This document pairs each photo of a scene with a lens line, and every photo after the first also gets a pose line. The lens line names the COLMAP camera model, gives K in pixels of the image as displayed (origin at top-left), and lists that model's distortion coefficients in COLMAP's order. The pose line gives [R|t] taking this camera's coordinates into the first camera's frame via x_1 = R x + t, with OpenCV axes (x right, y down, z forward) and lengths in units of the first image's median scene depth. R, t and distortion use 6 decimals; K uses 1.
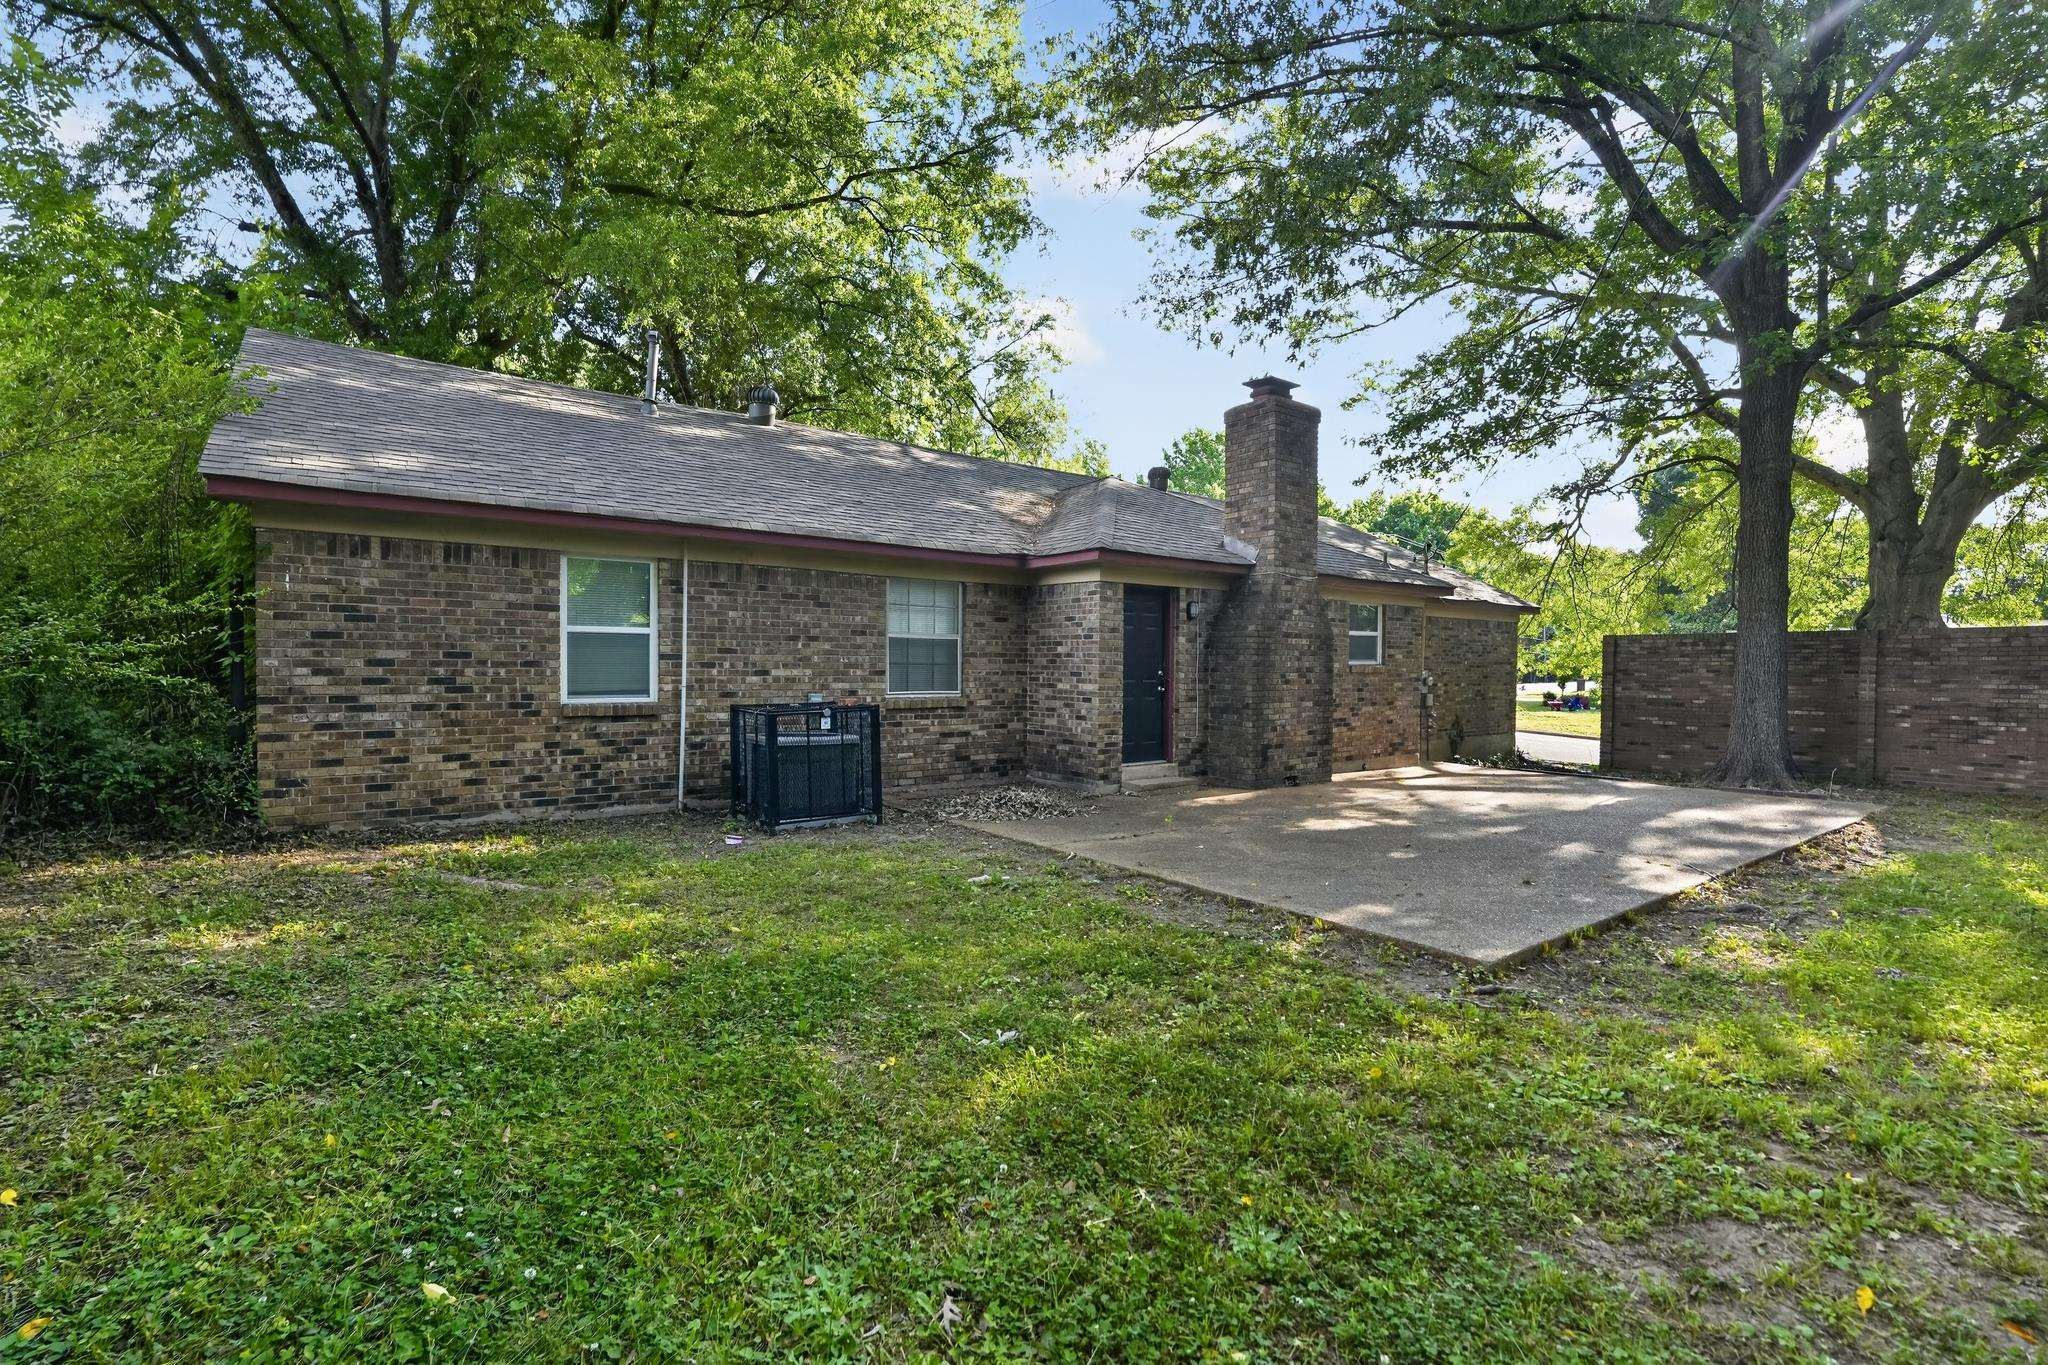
lens RADIAL K [[939.4, 0, 1020.7], [0, 939.4, 643.4], [0, 0, 1]] dist [-0.011618, -0.000987]
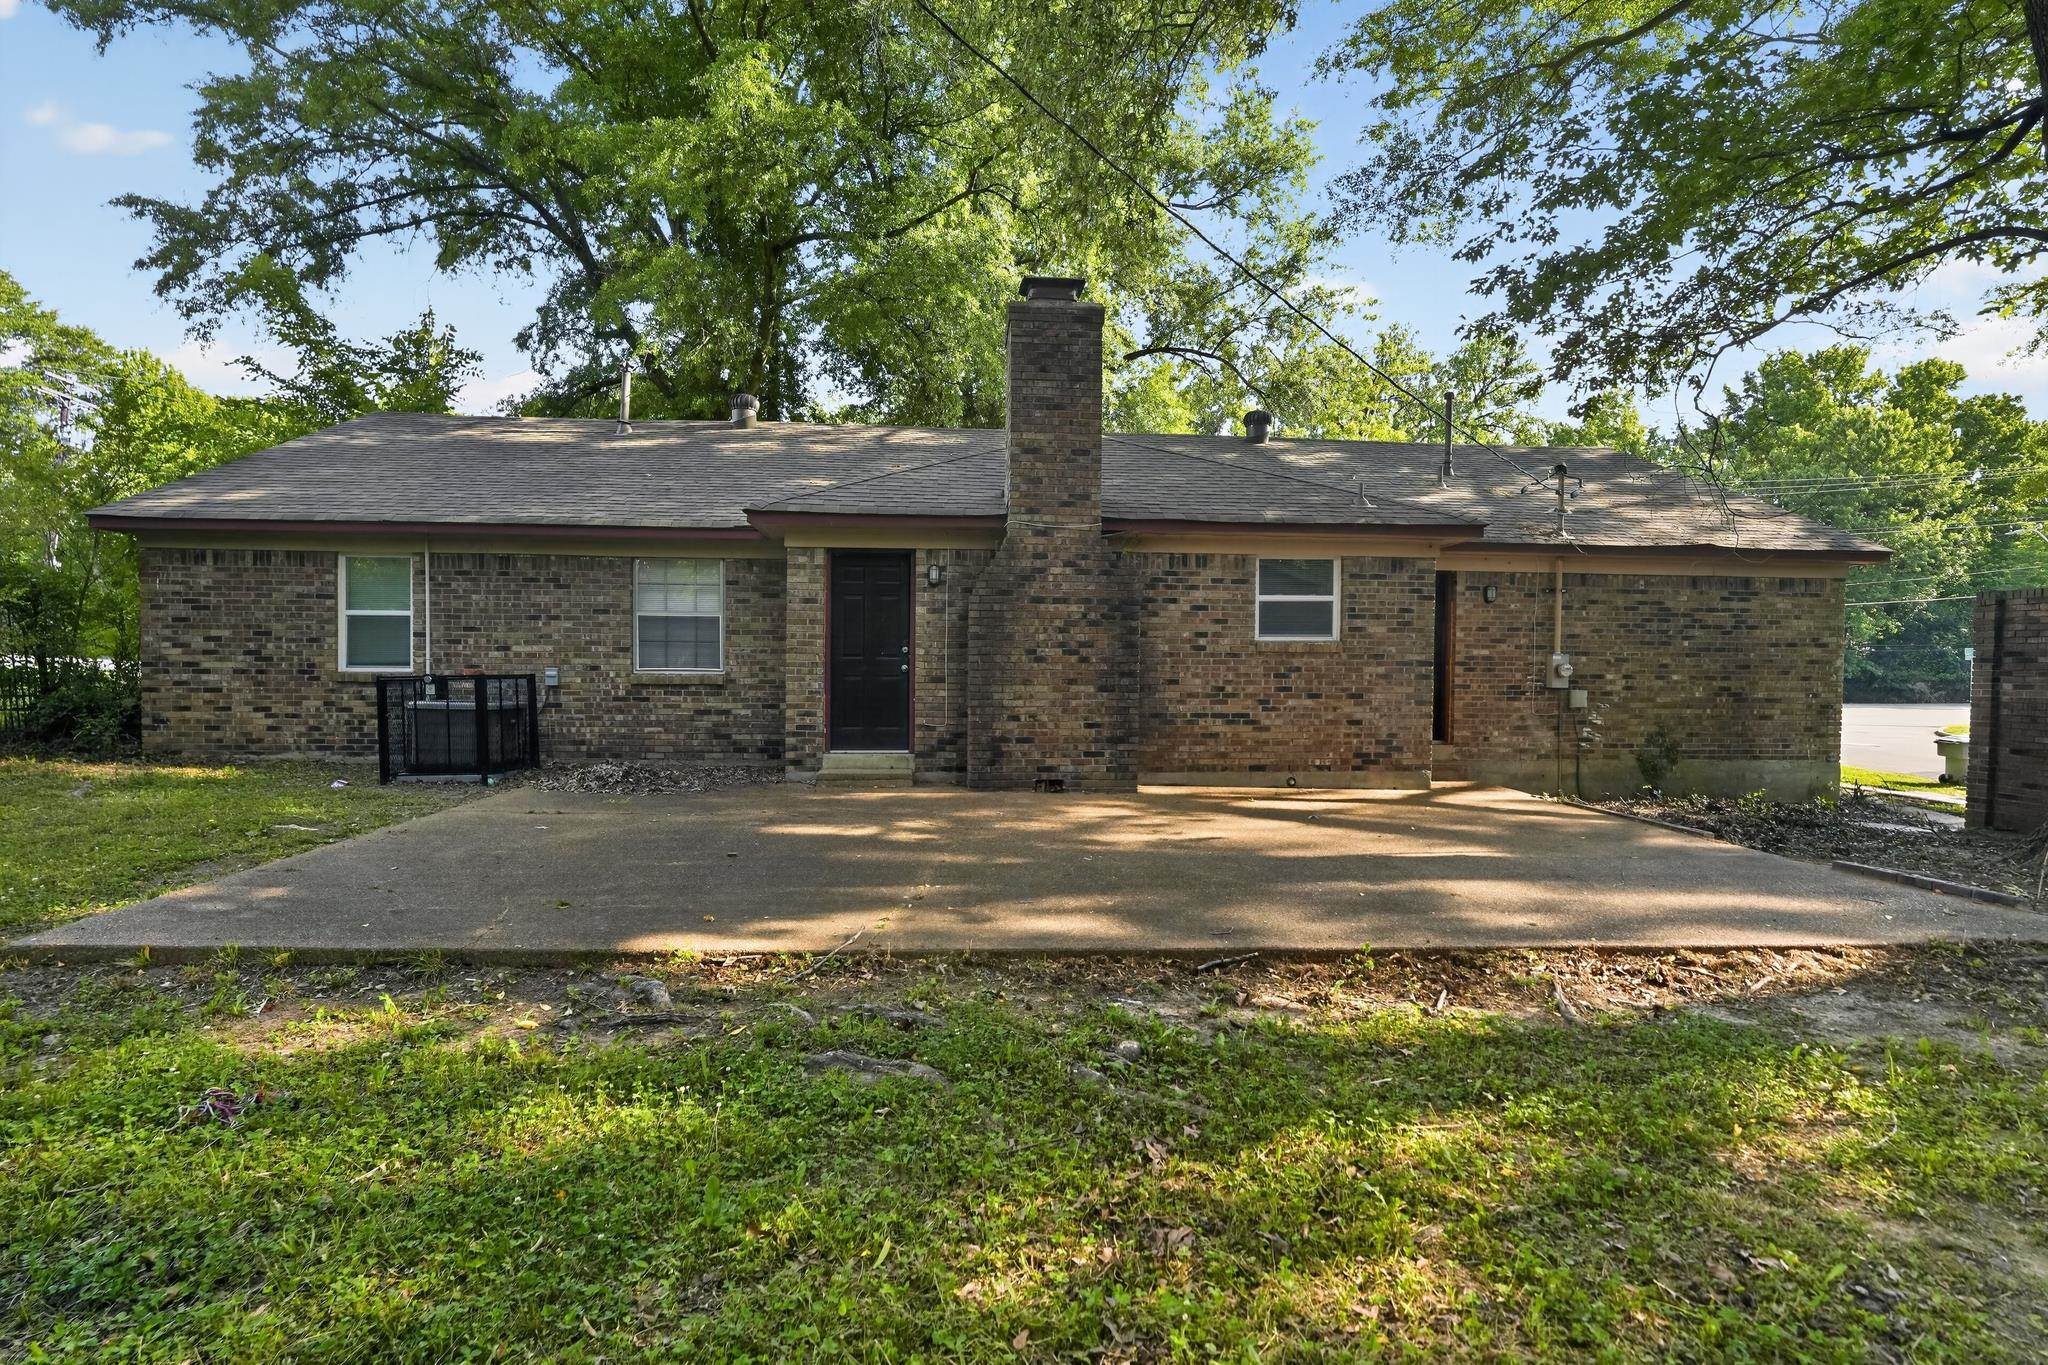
lens RADIAL K [[939.4, 0, 1020.7], [0, 939.4, 643.4], [0, 0, 1]] dist [-0.011618, -0.000987]
pose [[0.827487, -0.013802, -0.561315, 0.870270], [0.010819, 0.999904, -0.008637, 0.041432], [0.561380, 0.001074, 0.827557, 0.413298]]
